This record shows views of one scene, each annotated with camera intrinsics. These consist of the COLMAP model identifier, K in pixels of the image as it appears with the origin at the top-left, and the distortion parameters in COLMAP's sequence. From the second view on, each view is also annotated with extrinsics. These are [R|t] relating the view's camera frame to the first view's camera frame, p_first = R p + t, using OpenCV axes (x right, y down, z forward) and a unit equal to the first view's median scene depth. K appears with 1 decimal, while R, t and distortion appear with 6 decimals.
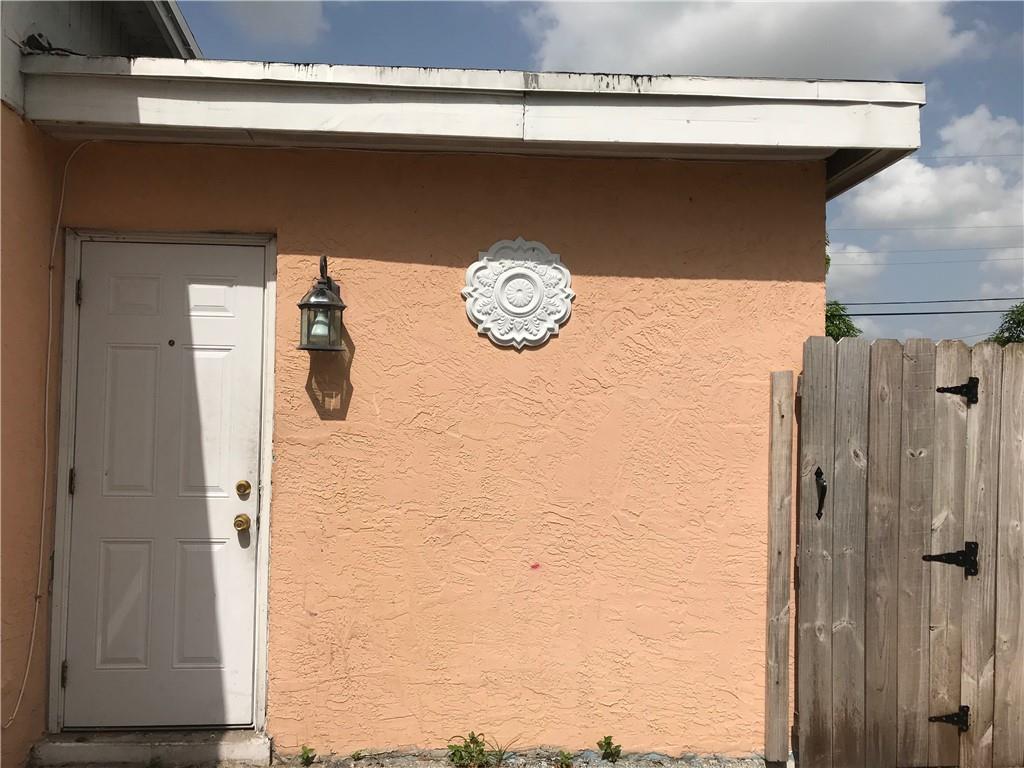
lens RADIAL K [[841.3, 0, 513.9], [0, 841.3, 387.6], [0, 0, 1]] dist [0.045472, -0.047131]
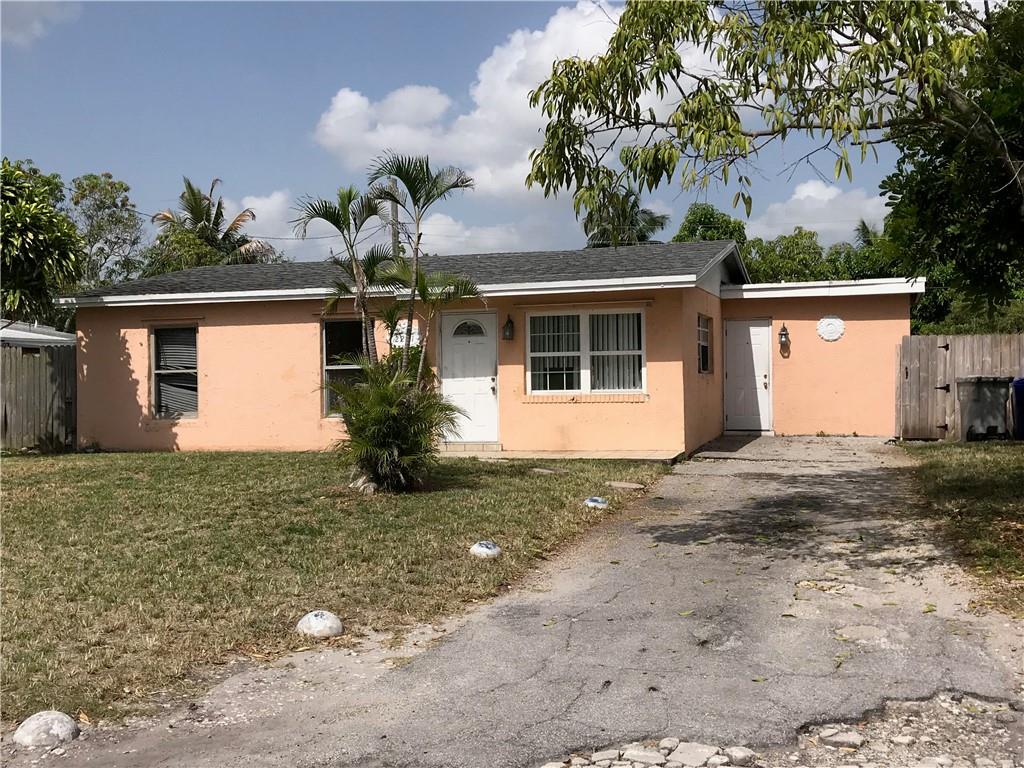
lens RADIAL K [[1211.6, 0, 494.9], [0, 1211.6, 379.3], [0, 0, 1]] dist [0.071443, 0.000000]
pose [[0.935320, -0.025134, -0.352908, 0.582121], [0.033752, 0.999263, 0.018286, -0.023316], [0.352189, -0.029015, 0.935479, -5.315512]]
